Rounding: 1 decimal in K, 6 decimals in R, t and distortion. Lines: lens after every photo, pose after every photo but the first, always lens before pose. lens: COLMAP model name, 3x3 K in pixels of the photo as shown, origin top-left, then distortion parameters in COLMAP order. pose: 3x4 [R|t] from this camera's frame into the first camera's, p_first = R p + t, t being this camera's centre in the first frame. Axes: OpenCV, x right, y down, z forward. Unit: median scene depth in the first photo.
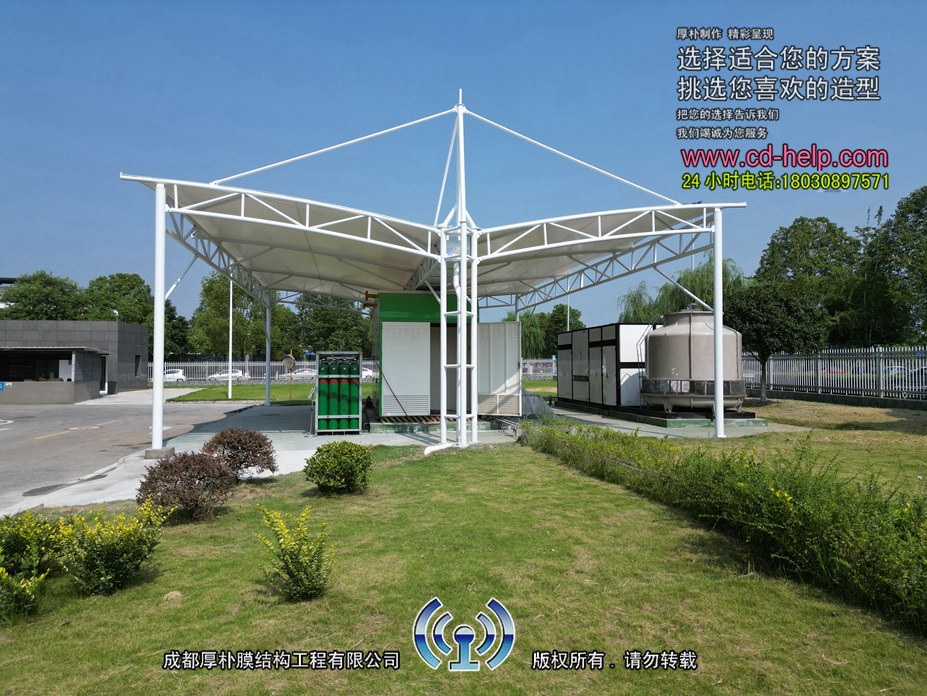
lens RADIAL K [[647.4, 0, 463.5], [0, 647.4, 348.0], [0, 0, 1]] dist [0.097958, -0.082466]
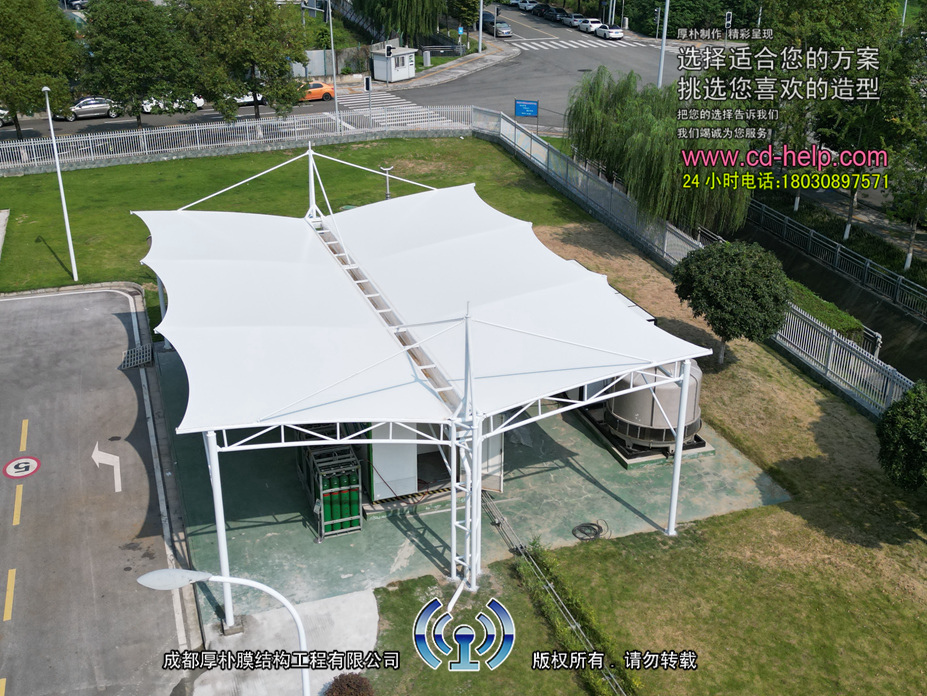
lens RADIAL K [[1029.9, 0, 463.5], [0, 1029.9, 348.0], [0, 0, 1]] dist [0.132931, -0.284012]
pose [[0.986252, -0.064447, 0.152164, -0.238079], [-0.008630, 0.899471, 0.436895, -0.920223], [-0.165024, -0.432201, 0.886549, -0.453981]]
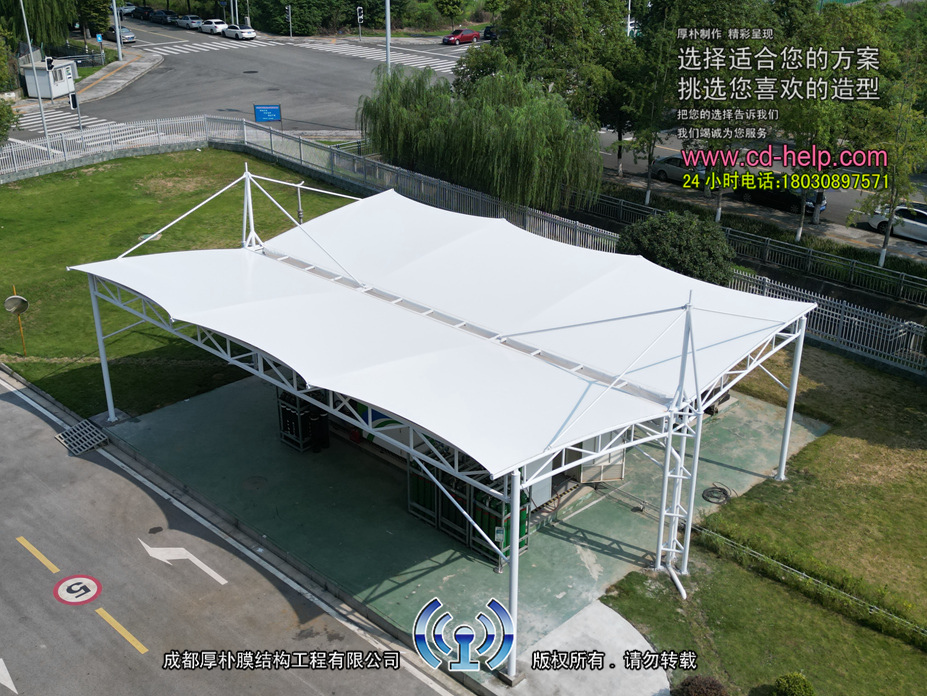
lens RADIAL K [[1029.9, 0, 463.5], [0, 1029.9, 348.0], [0, 0, 1]] dist [0.132931, -0.284012]
pose [[0.807588, -0.234359, 0.541182, -1.112119], [-0.026713, 0.902172, 0.430549, -0.896396], [-0.589142, -0.362163, 0.722322, -0.032182]]
